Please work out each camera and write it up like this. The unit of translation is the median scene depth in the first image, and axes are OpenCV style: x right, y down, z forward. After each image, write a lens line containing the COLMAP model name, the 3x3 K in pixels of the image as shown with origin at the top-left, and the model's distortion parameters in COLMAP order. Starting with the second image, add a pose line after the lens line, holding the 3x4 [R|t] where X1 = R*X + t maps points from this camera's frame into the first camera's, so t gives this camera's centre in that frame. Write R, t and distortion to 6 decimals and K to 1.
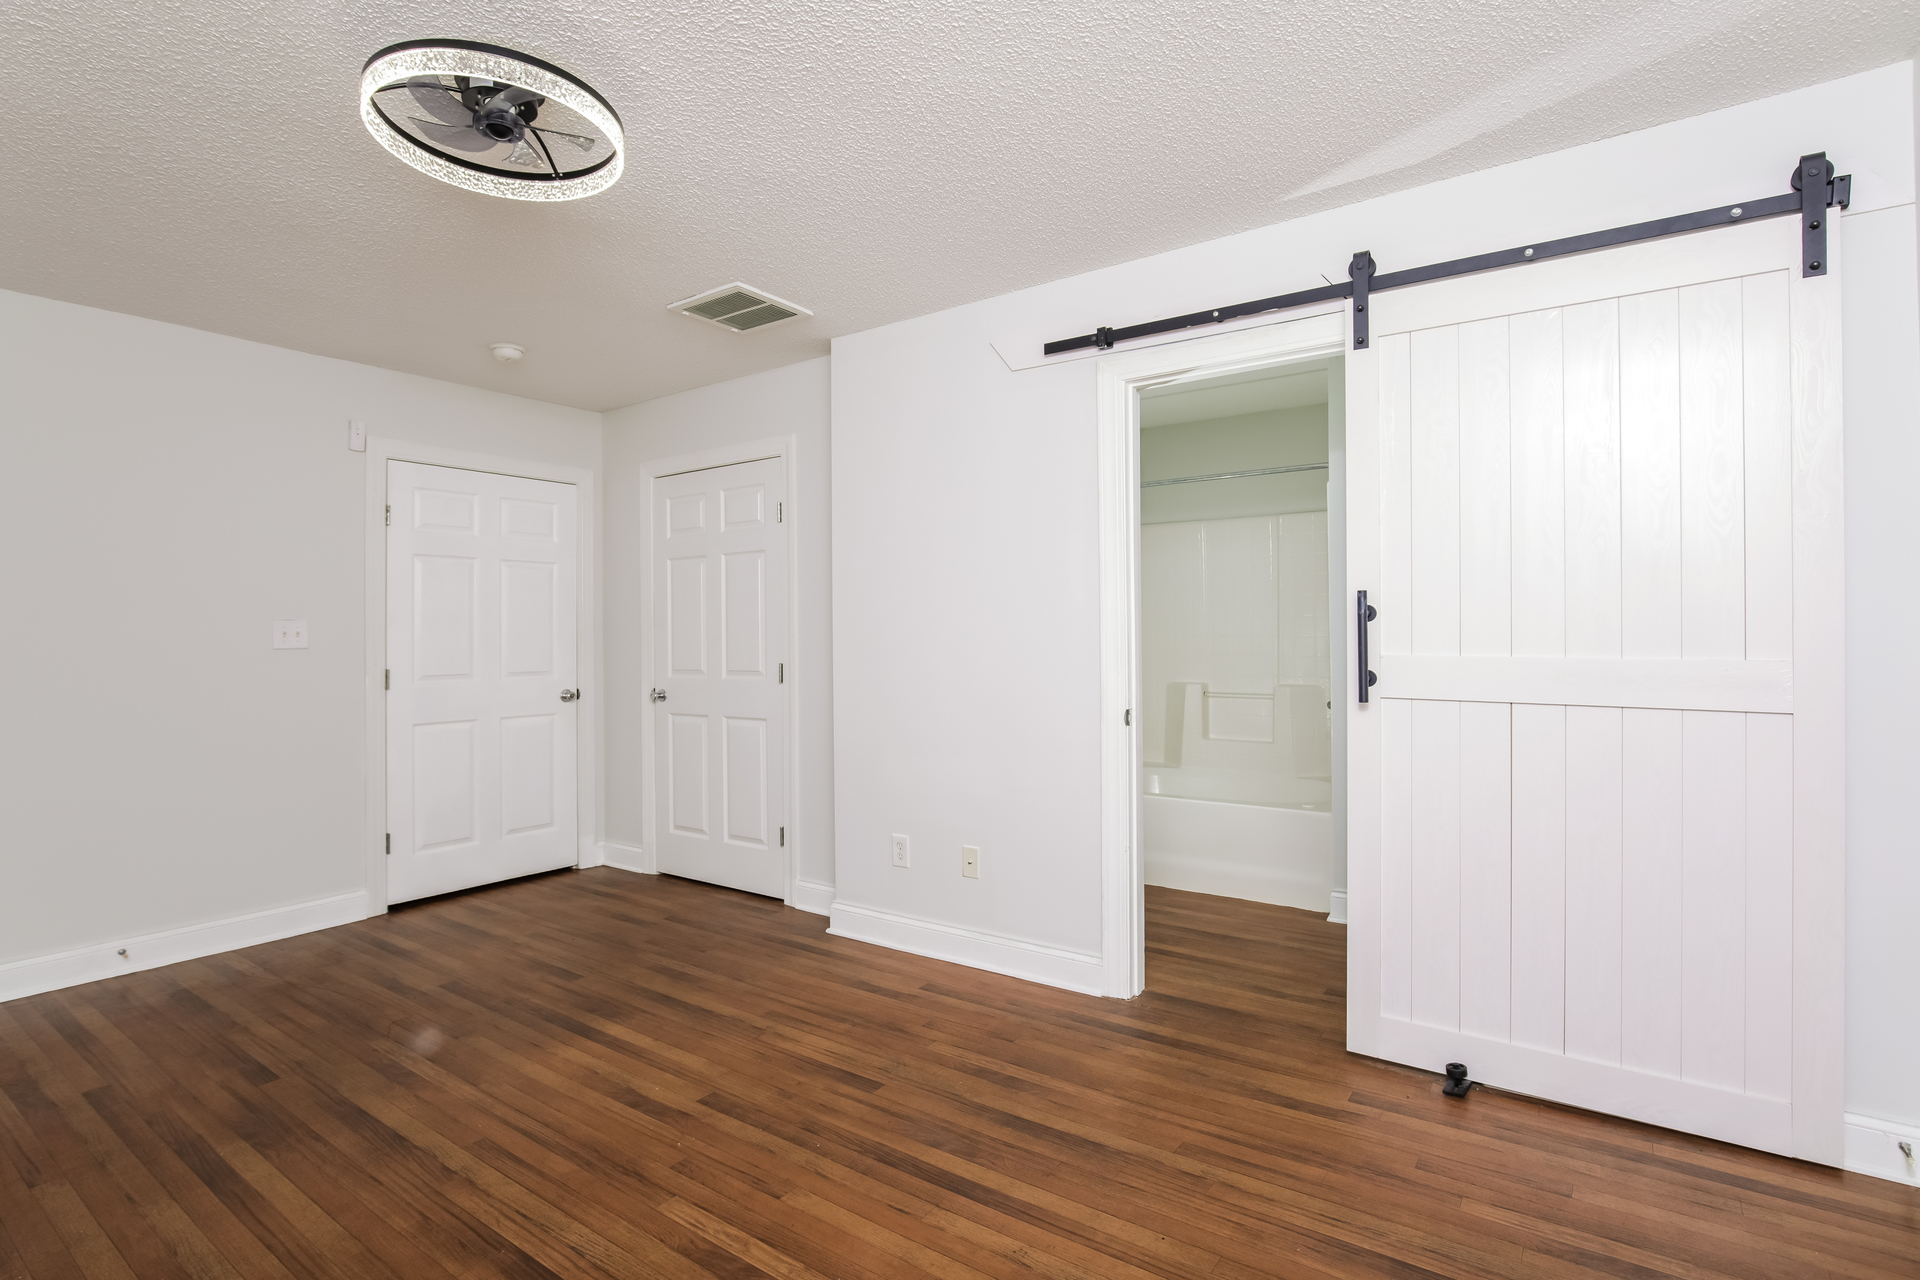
lens RADIAL K [[898.4, 0, 959.9], [0, 898.4, 632.9], [0, 0, 1]] dist [-0.020701, 0.001392]
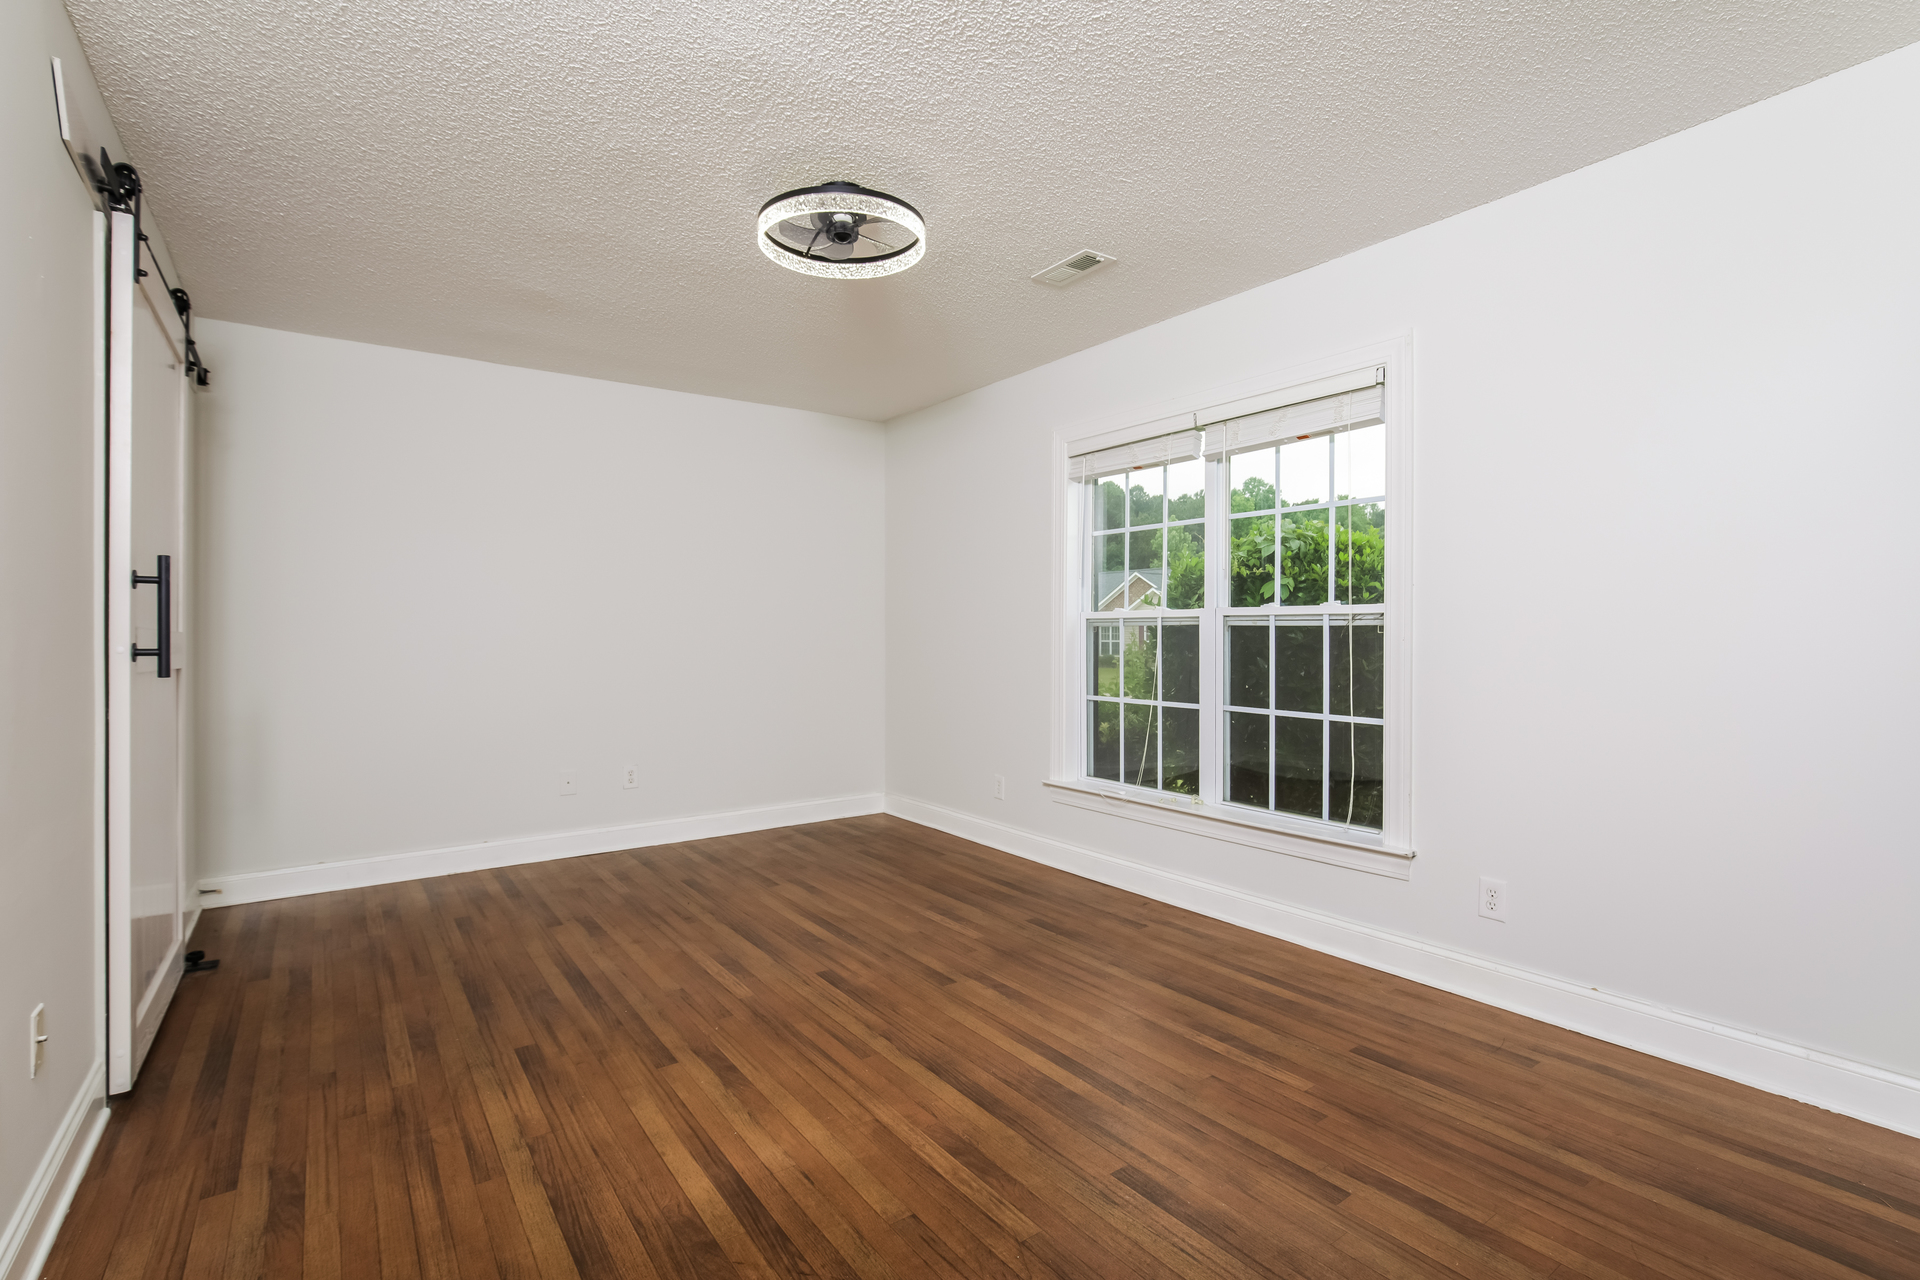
lens RADIAL K [[898.4, 0, 959.9], [0, 898.4, 632.9], [0, 0, 1]] dist [-0.020701, 0.001392]
pose [[-0.942545, 0.012818, 0.333834, -0.963237], [0.011673, 0.999917, -0.005435, 0.035188], [-0.333876, -0.001226, -0.942616, 1.881244]]
